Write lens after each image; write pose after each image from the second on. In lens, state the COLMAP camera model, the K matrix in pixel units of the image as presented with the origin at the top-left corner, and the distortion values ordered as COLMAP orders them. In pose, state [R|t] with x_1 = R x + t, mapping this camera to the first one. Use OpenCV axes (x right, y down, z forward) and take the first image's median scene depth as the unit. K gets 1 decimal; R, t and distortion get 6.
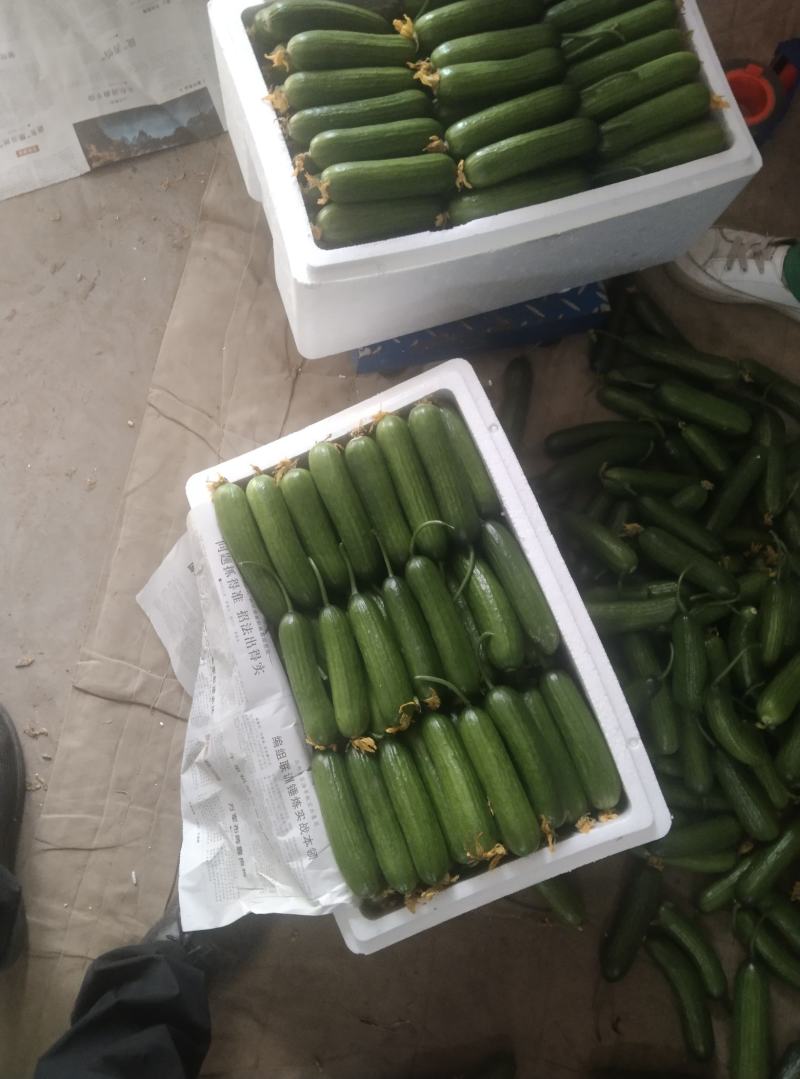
lens RADIAL K [[870.6, 0, 408.8], [0, 870.6, 528.7], [0, 0, 1]] dist [0.037898, -0.086181]
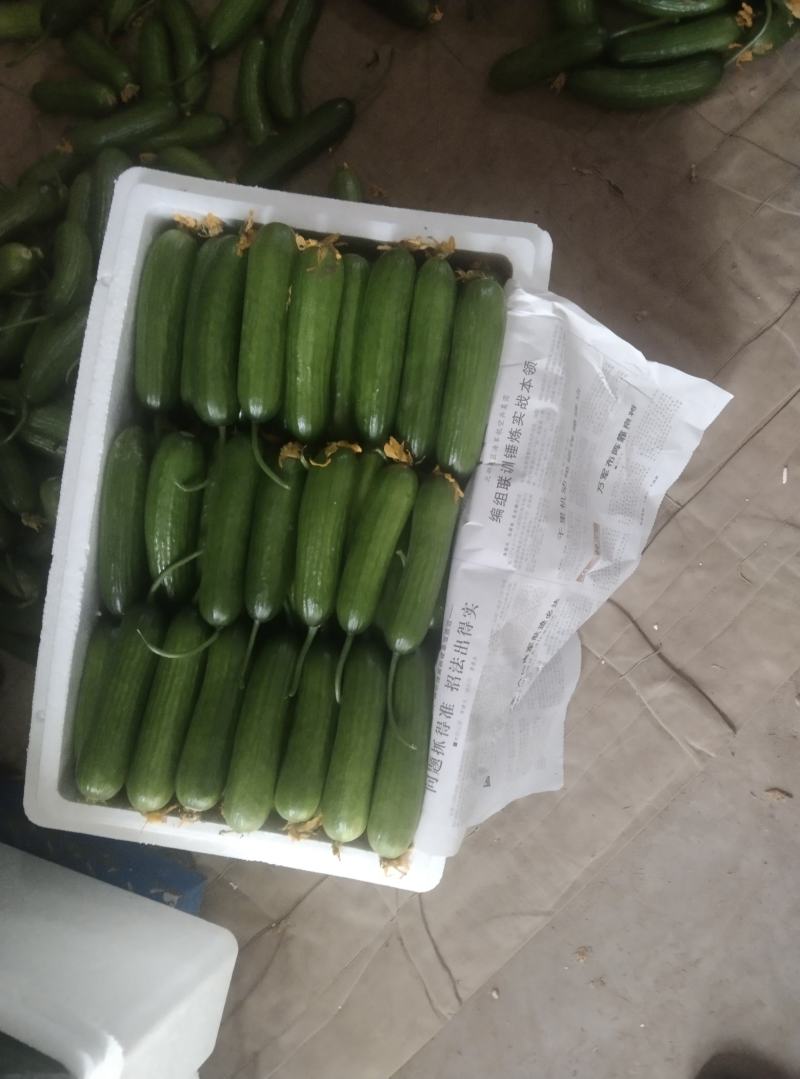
lens RADIAL K [[870.6, 0, 384.9], [0, 870.6, 542.1], [0, 0, 1]] dist [0.037898, -0.086181]
pose [[-0.840569, -0.522100, 0.144415, -0.183632], [0.537490, -0.837037, 0.102342, 0.093332], [0.067448, 0.163647, 0.984211, 0.253752]]
